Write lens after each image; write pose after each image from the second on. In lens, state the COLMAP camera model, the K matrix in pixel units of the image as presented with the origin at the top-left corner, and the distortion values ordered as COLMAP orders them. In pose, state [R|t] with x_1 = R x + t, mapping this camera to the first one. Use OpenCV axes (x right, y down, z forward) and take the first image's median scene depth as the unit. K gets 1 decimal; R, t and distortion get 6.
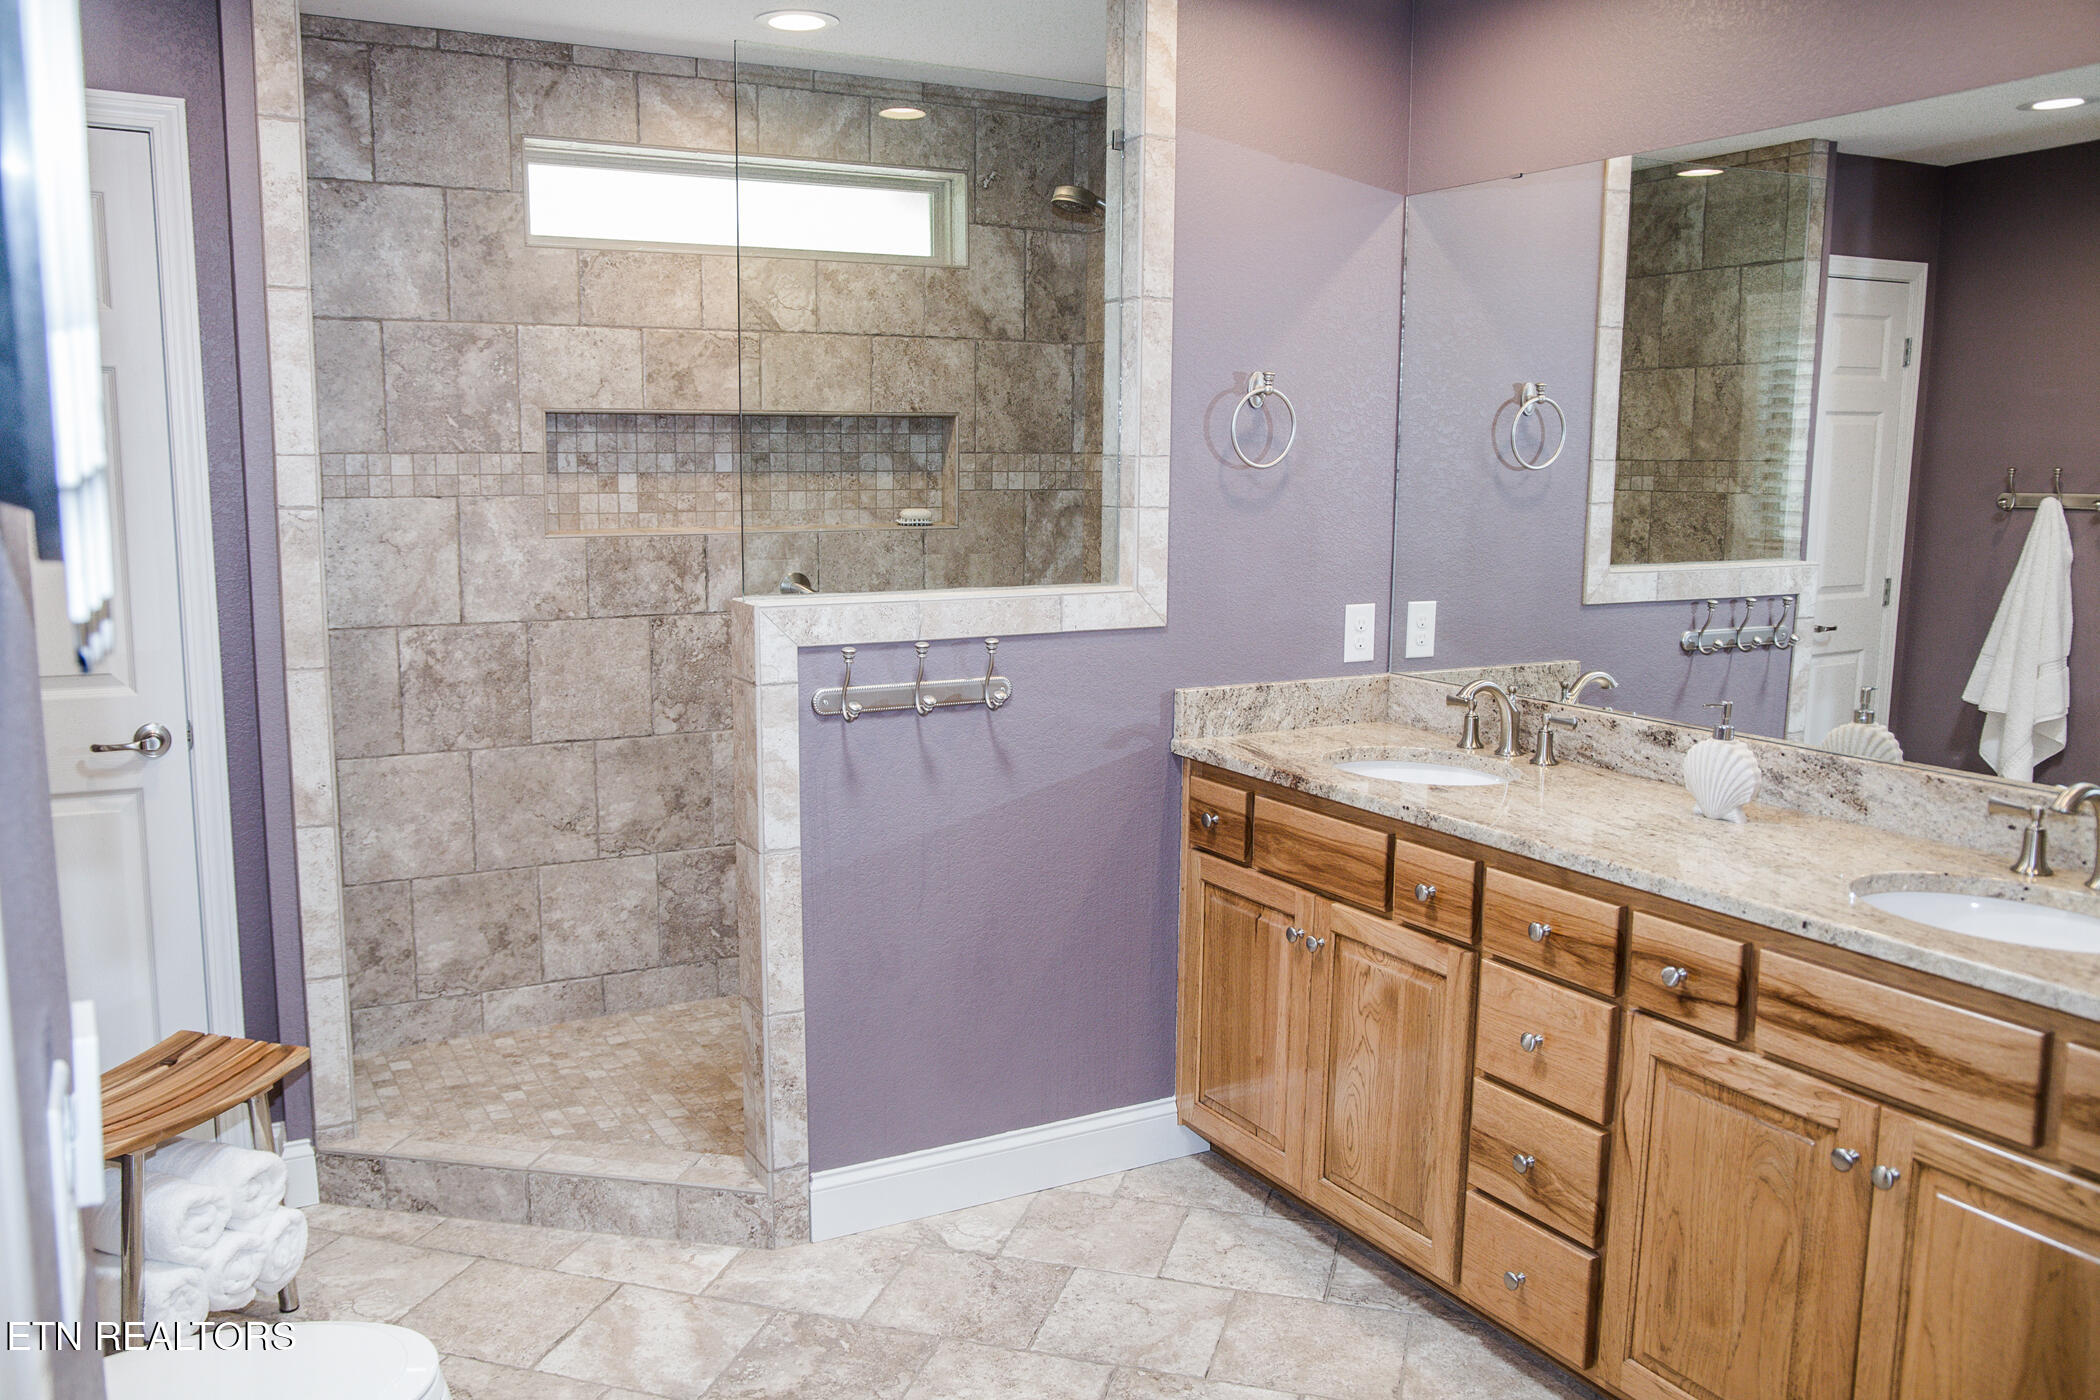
lens RADIAL K [[1654.0, 0, 1022.1], [0, 1654.0, 704.4], [0, 0, 1]] dist [-0.095986, 0.116159]
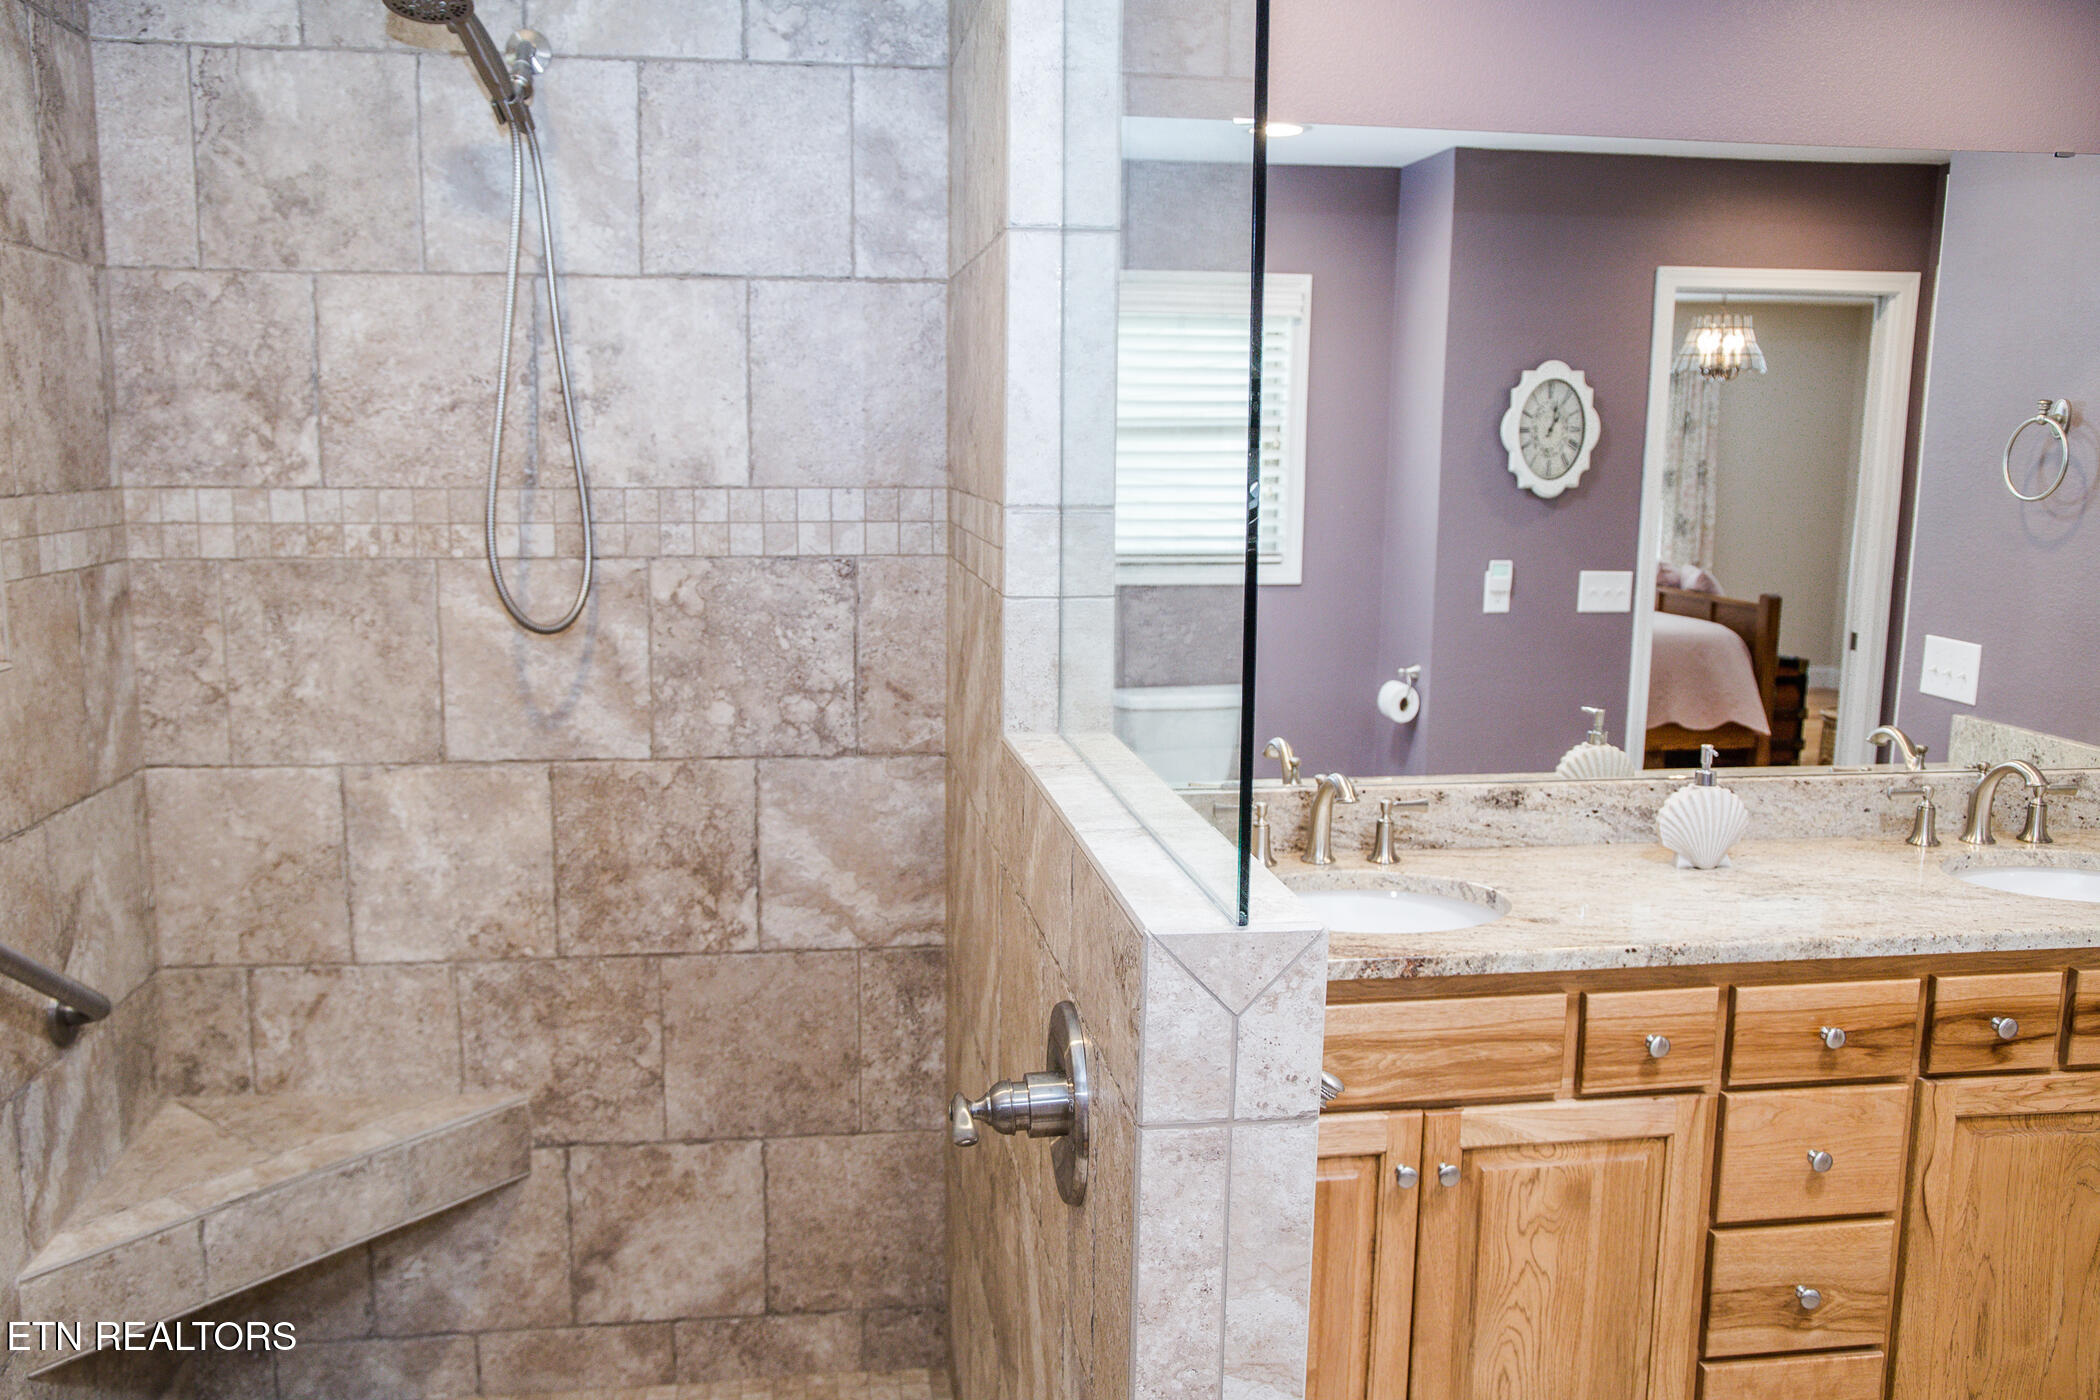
lens RADIAL K [[1698.1, 0, 1018.5], [0, 1698.1, 715.9], [0, 0, 1]] dist [-0.112340, 0.122533]
pose [[0.361601, -0.150450, 0.920114, -0.650600], [0.137691, 0.984690, 0.106897, -0.190607], [-0.922109, 0.088037, 0.376781, 1.069216]]
